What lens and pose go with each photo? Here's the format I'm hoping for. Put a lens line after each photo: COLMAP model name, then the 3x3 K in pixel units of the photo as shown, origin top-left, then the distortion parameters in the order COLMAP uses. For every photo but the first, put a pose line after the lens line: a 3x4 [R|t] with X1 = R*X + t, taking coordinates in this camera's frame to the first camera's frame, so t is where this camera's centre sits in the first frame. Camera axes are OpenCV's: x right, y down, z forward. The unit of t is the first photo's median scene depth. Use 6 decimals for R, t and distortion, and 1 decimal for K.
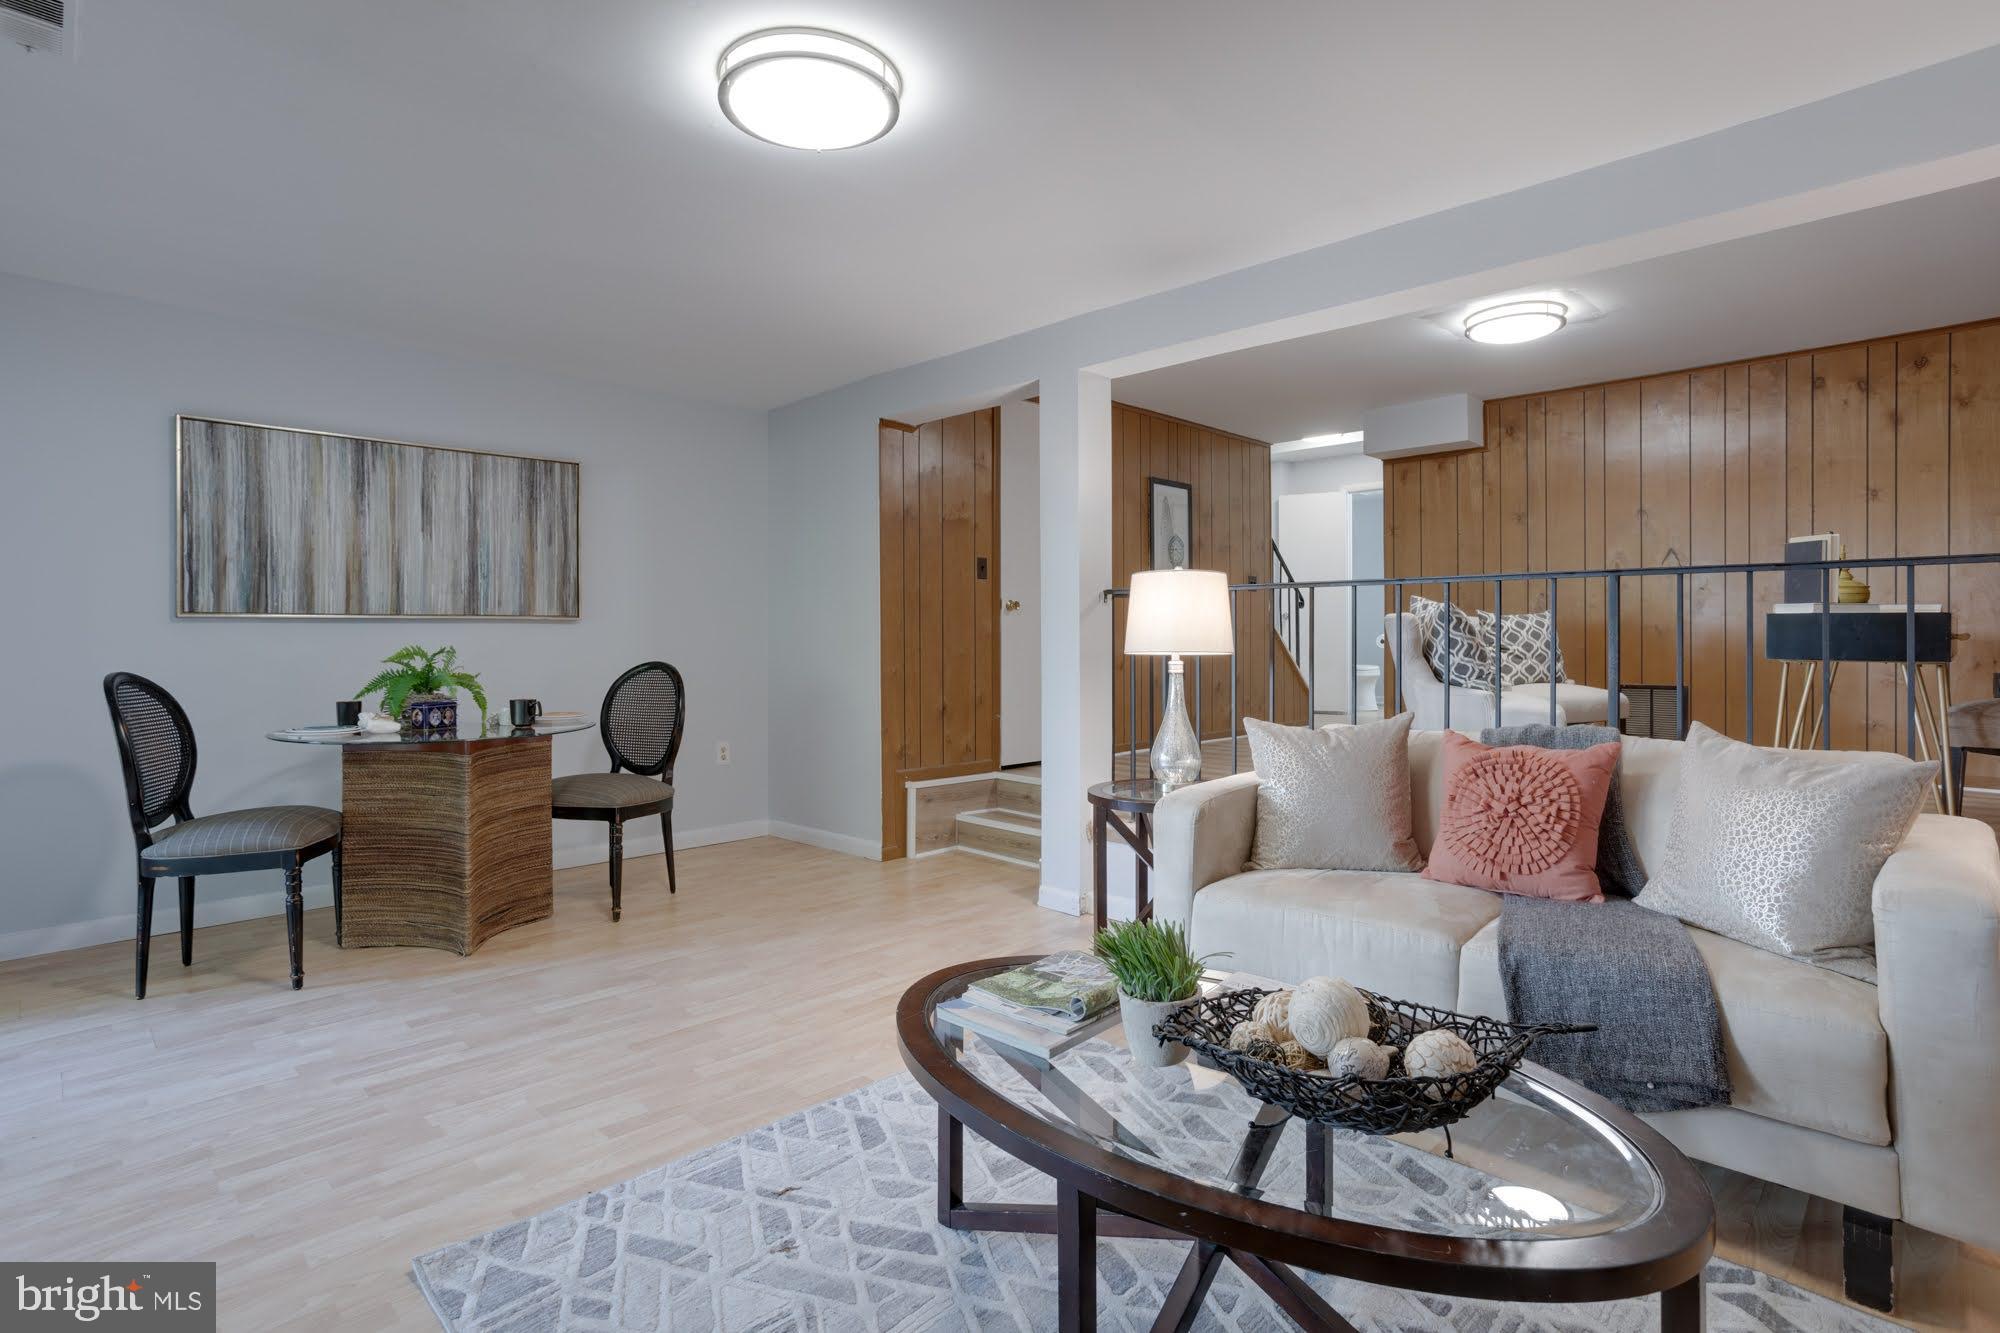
lens RADIAL K [[976.6, 0, 1006.5], [0, 976.6, 649.4], [0, 0, 1]] dist [-0.061531, 0.036485]
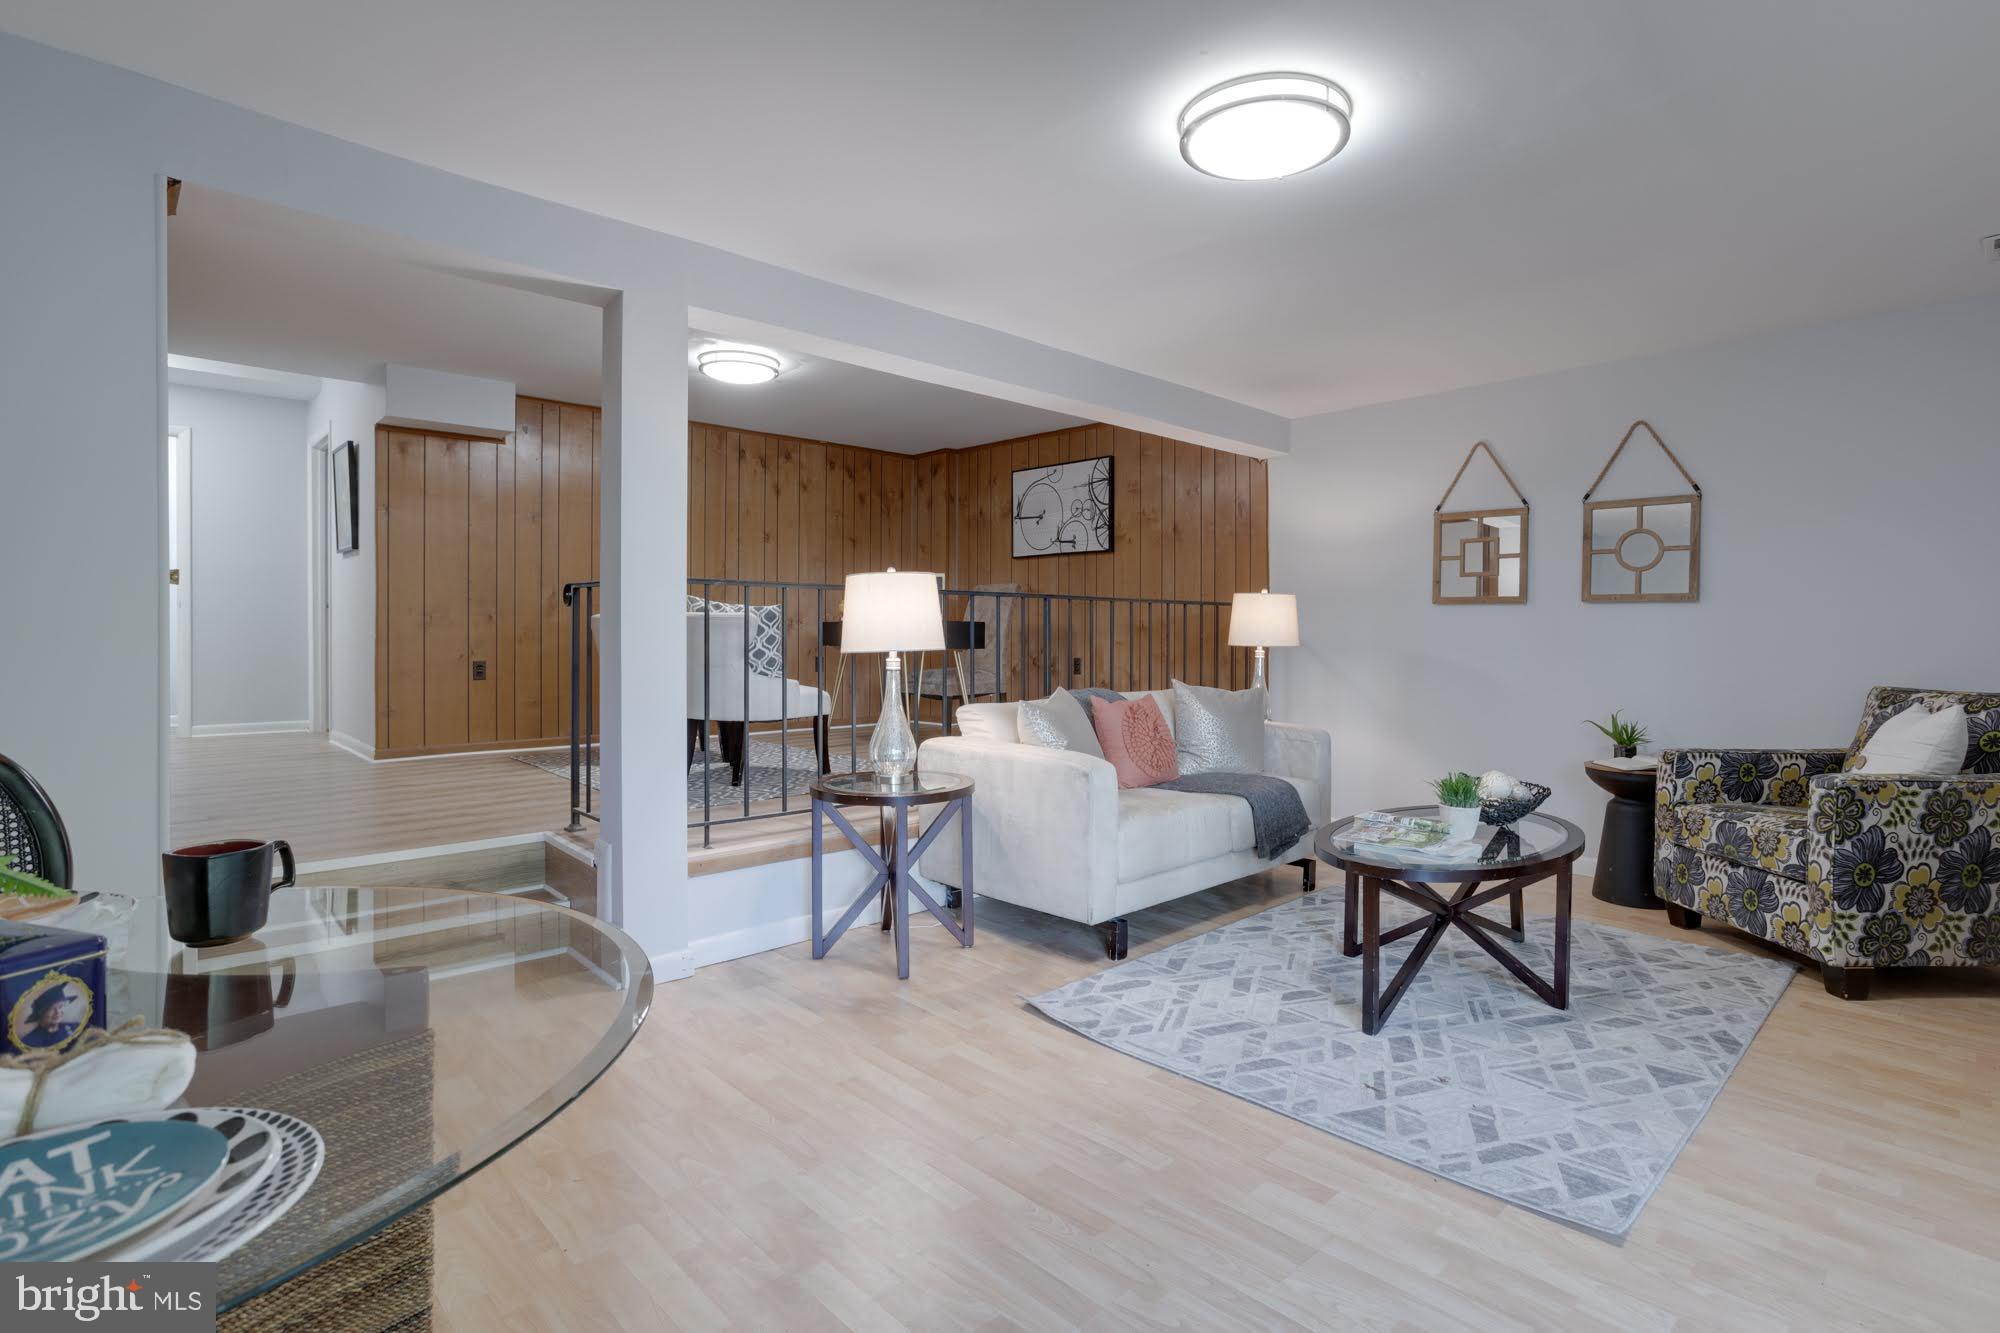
lens RADIAL K [[976.6, 0, 1006.5], [0, 976.6, 649.4], [0, 0, 1]] dist [-0.061531, 0.036485]
pose [[0.048877, -0.014053, 0.998706, -0.752664], [0.011110, 0.999847, 0.013526, -0.008236], [-0.998743, 0.010435, 0.049026, 0.720107]]
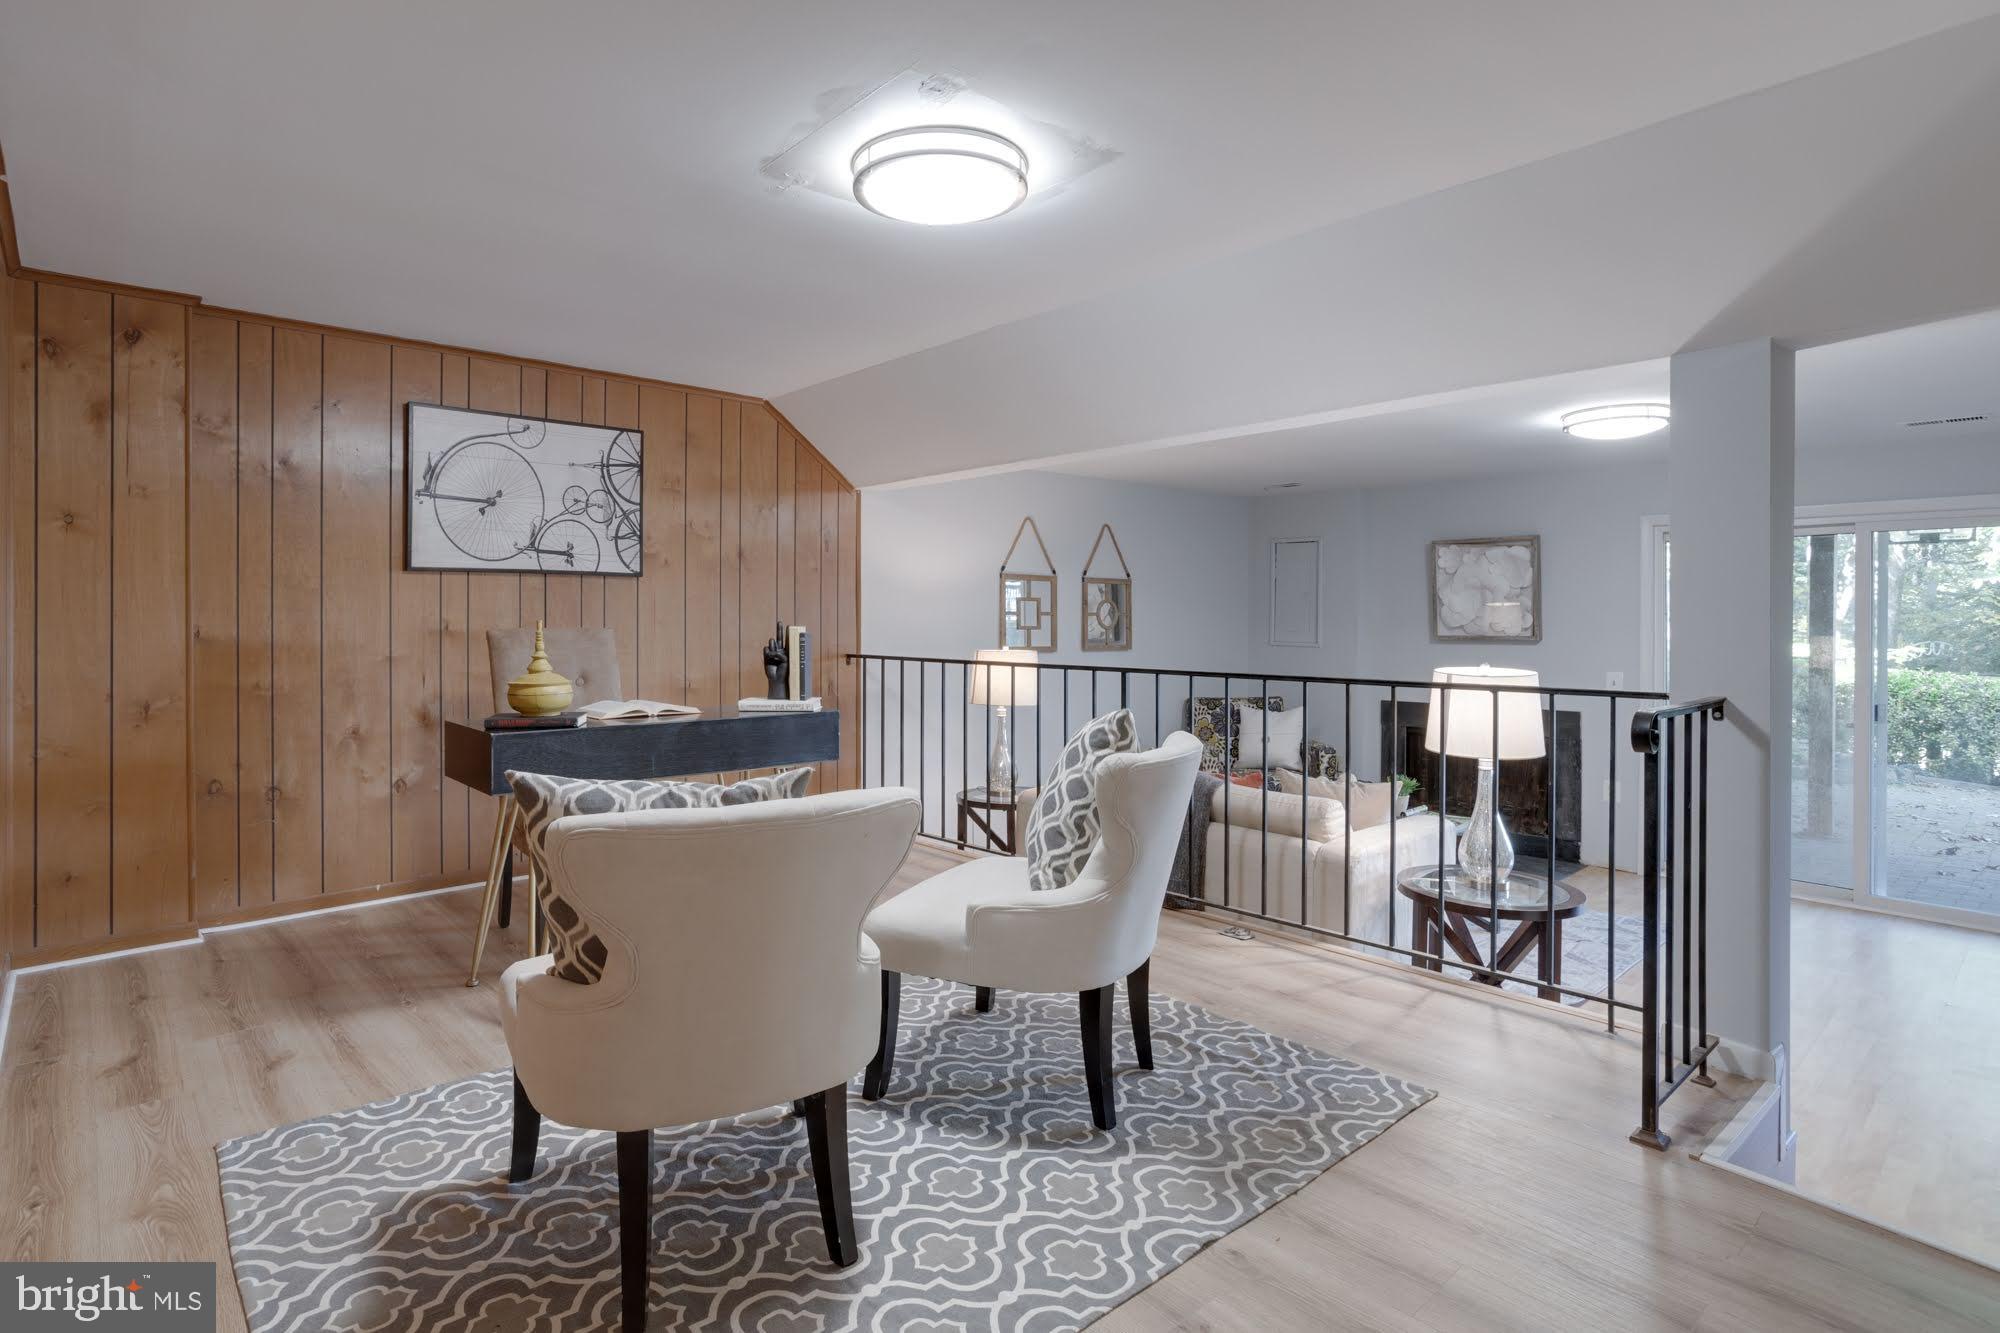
lens RADIAL K [[976.6, 0, 1006.5], [0, 976.6, 649.4], [0, 0, 1]] dist [-0.061531, 0.036485]
pose [[-0.995790, -0.004219, 0.091567, 0.436092], [0.000297, 0.998786, 0.049253, -0.124467], [-0.091664, 0.049073, -0.994580, 1.703837]]
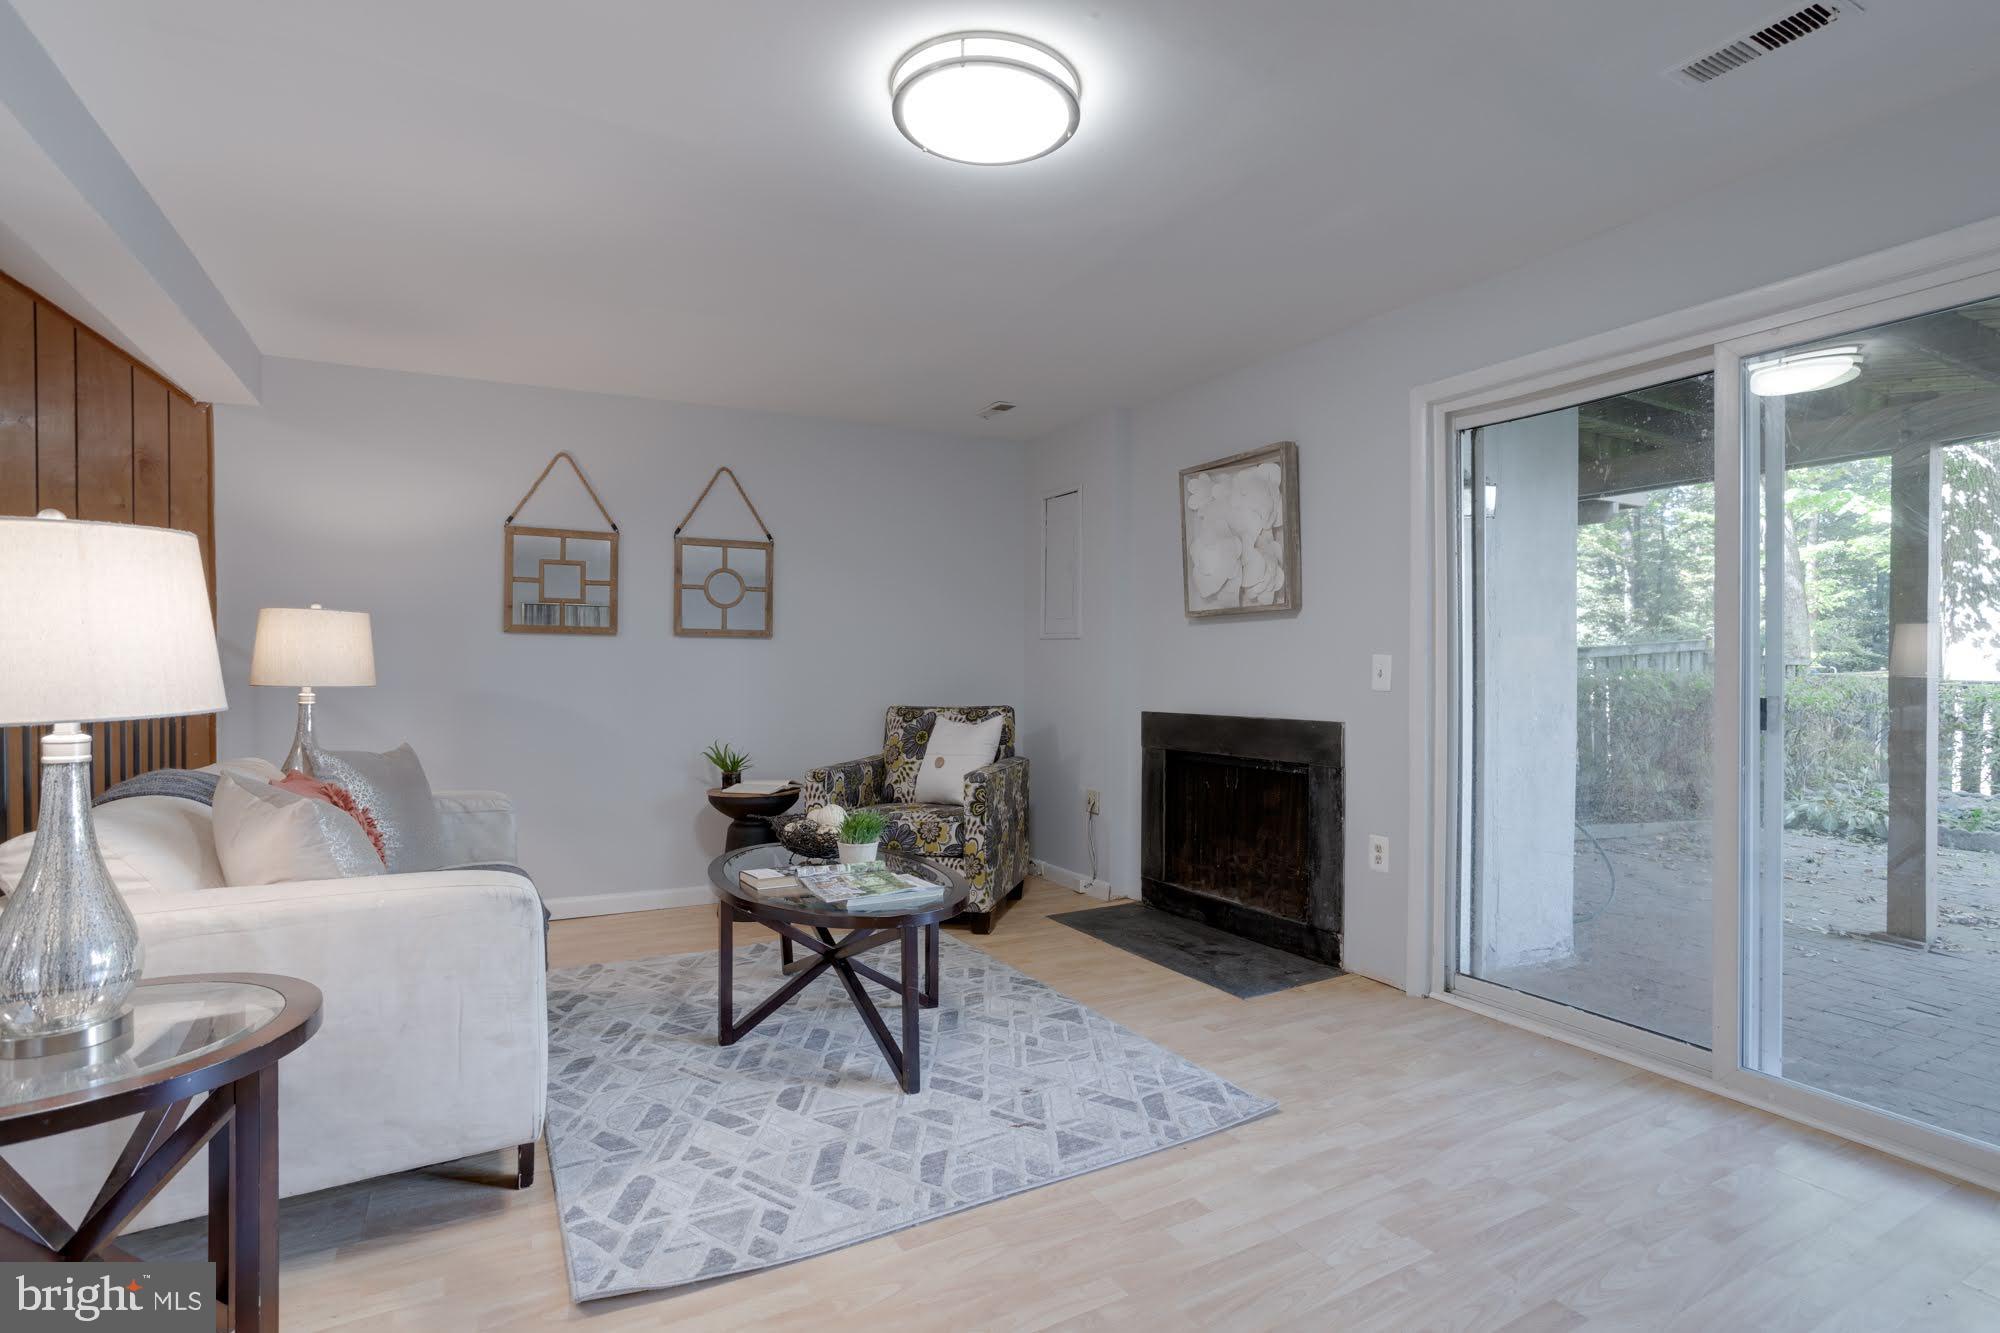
lens RADIAL K [[1001.9, 0, 1030.7], [0, 1001.9, 676.8], [0, 0, 1]] dist [-0.053714, 0.039657]
pose [[-0.960921, -0.001649, 0.276819, -0.302549], [0.004953, 0.999720, 0.023145, -0.017719], [-0.276779, 0.023612, -0.960643, 1.128676]]
